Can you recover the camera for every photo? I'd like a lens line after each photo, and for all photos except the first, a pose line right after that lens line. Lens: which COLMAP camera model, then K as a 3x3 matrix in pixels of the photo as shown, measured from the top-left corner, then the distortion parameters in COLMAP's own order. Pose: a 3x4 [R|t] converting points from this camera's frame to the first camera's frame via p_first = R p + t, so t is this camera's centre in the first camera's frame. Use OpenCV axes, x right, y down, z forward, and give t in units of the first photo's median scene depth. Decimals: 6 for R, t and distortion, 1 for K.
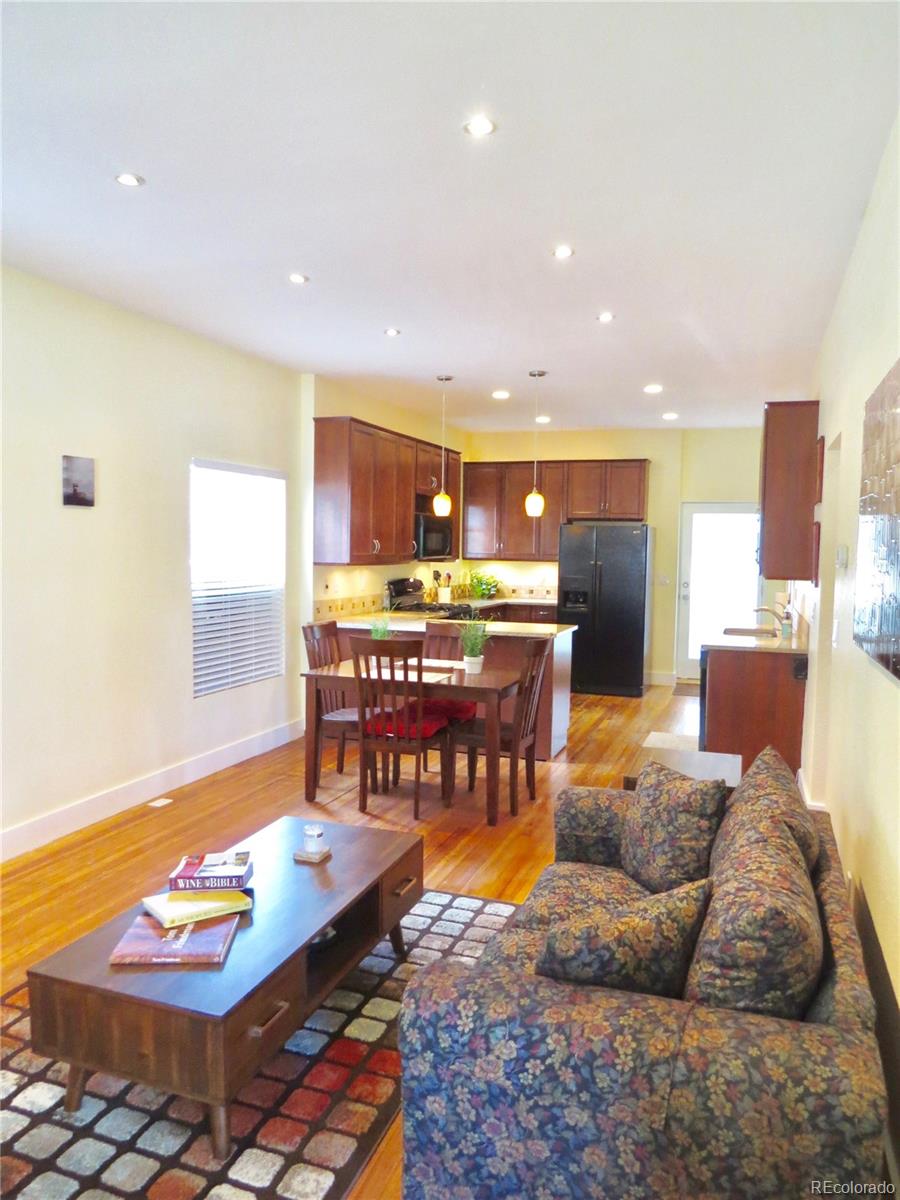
lens RADIAL K [[856.6, 0, 448.9], [0, 856.6, 597.3], [0, 0, 1]] dist [-0.020551, 0.001551]
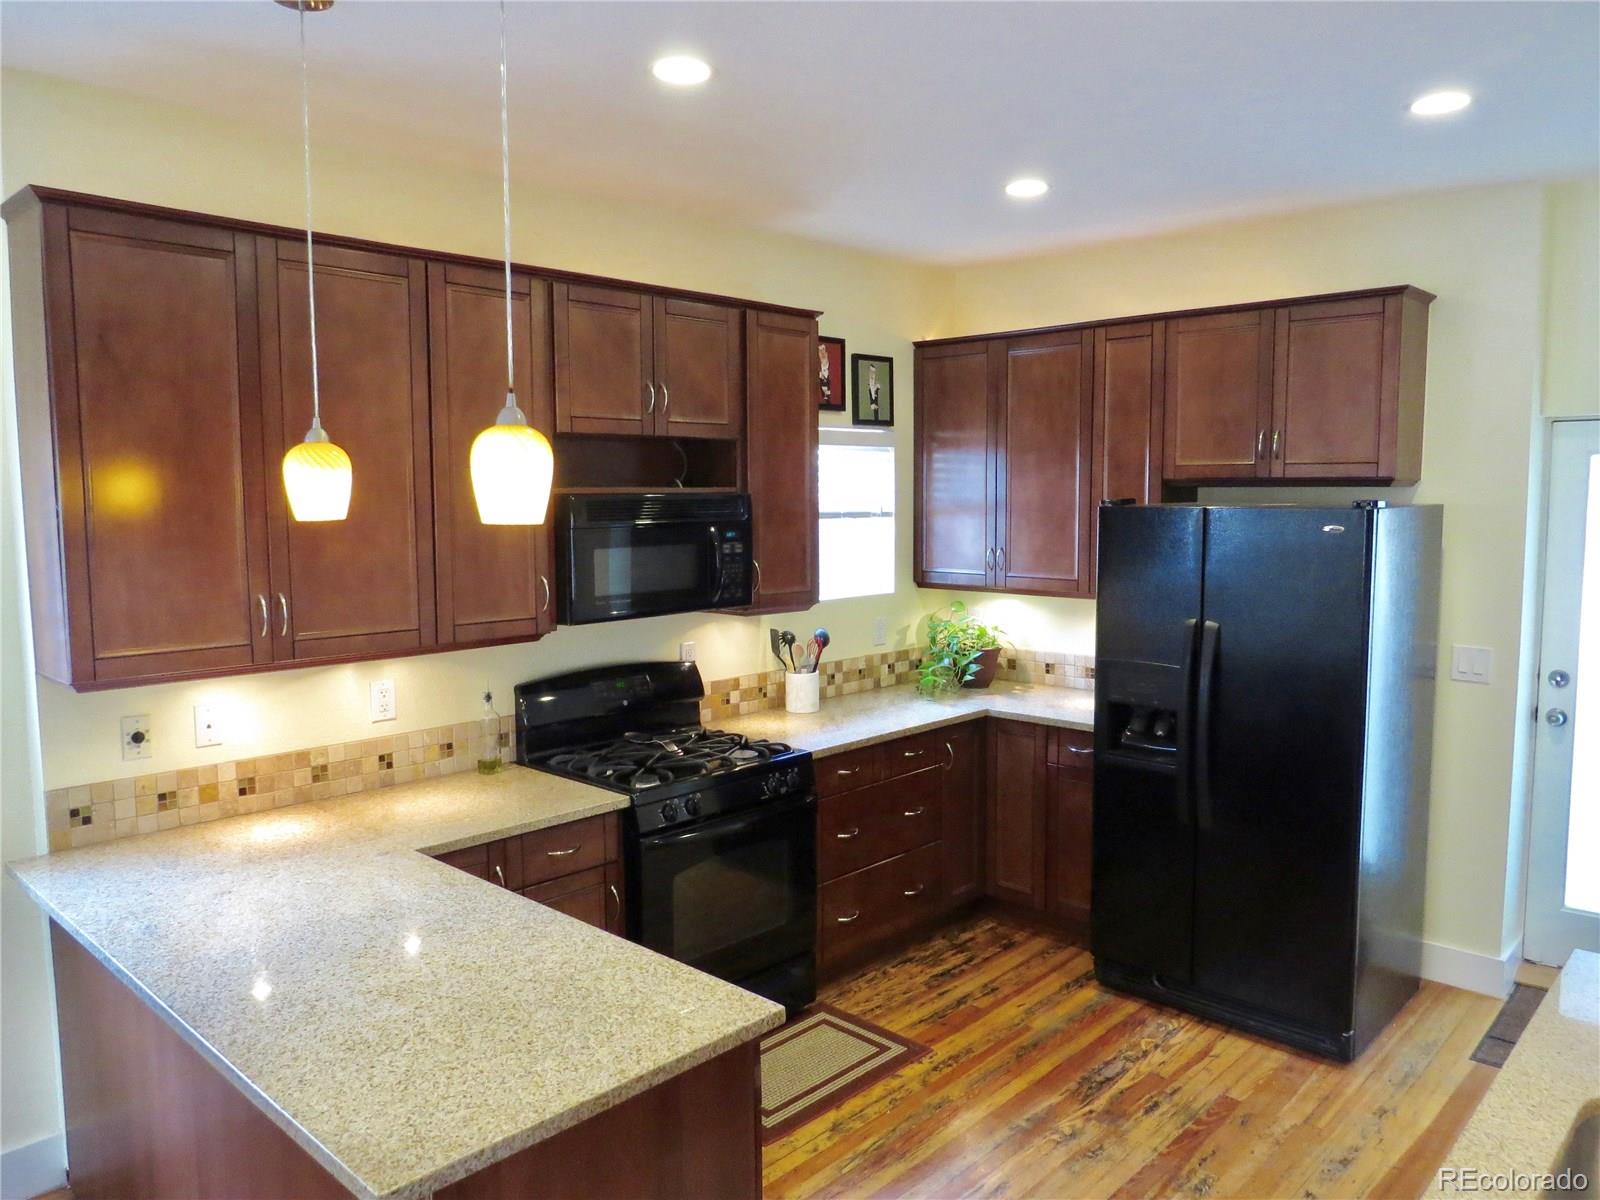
lens RADIAL K [[1142.1, 0, 799.9], [0, 1142.1, 605.8], [0, 0, 1]] dist [-0.020551, 0.001551]
pose [[0.915474, 0.020653, -0.401846, 0.197797], [-0.004972, 0.999186, 0.040024, -0.061310], [0.402346, -0.034643, 0.914832, 0.531555]]
